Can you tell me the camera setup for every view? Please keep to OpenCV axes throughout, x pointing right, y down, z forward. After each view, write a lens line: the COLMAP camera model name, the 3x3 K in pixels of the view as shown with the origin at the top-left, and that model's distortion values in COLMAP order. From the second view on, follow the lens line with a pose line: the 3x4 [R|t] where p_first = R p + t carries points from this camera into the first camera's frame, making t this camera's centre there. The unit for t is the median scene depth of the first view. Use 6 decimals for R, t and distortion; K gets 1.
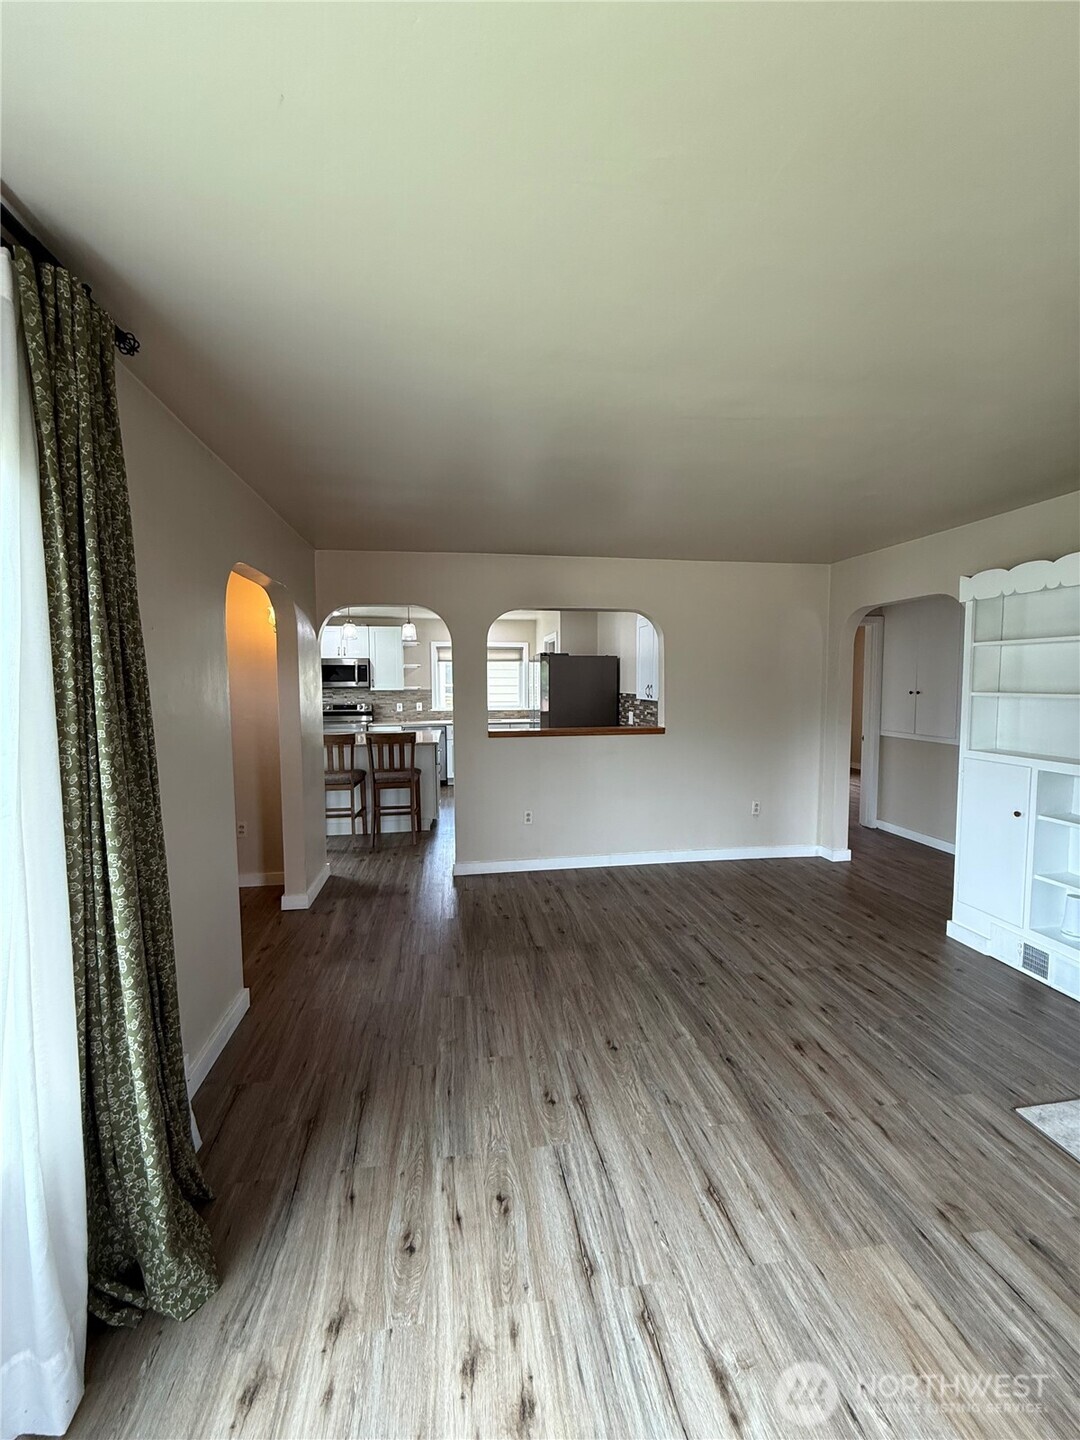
lens RADIAL K [[573.1, 0, 539.4], [0, 573.1, 718.7], [0, 0, 1]] dist [-0.000773, 0.000077]
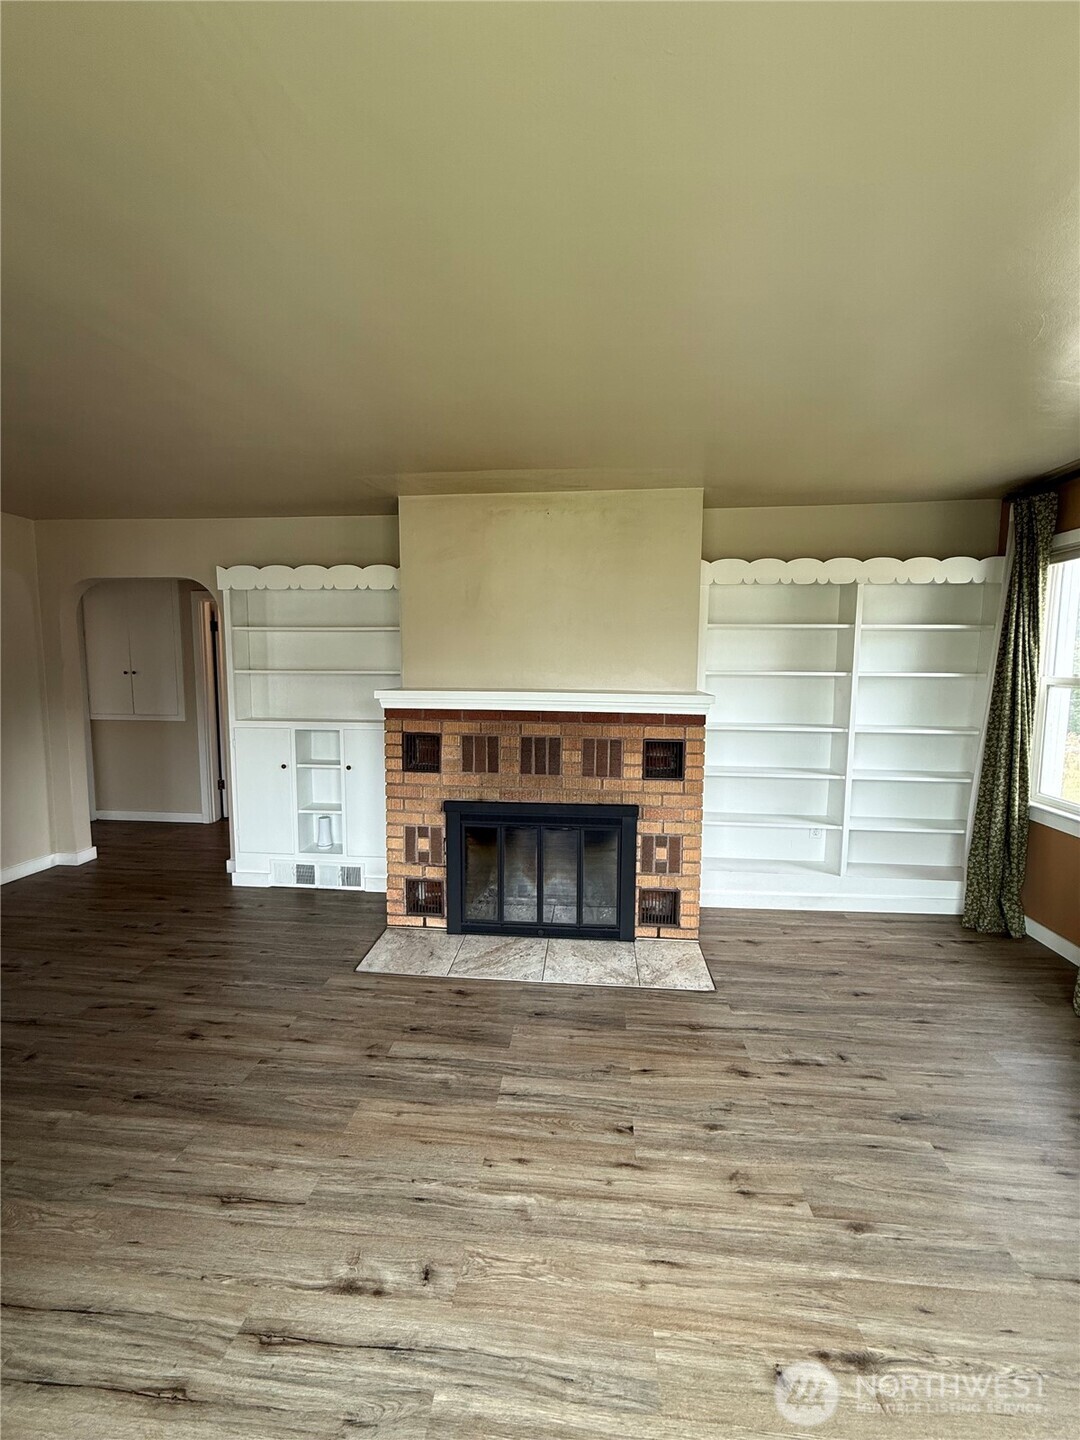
lens RADIAL K [[573.1, 0, 539.4], [0, 573.1, 718.7], [0, 0, 1]] dist [-0.000773, 0.000077]
pose [[0.242326, -0.086756, 0.966308, -0.312465], [0.057633, 0.995522, 0.074927, -0.000361], [-0.968482, 0.037534, 0.246241, 0.185197]]
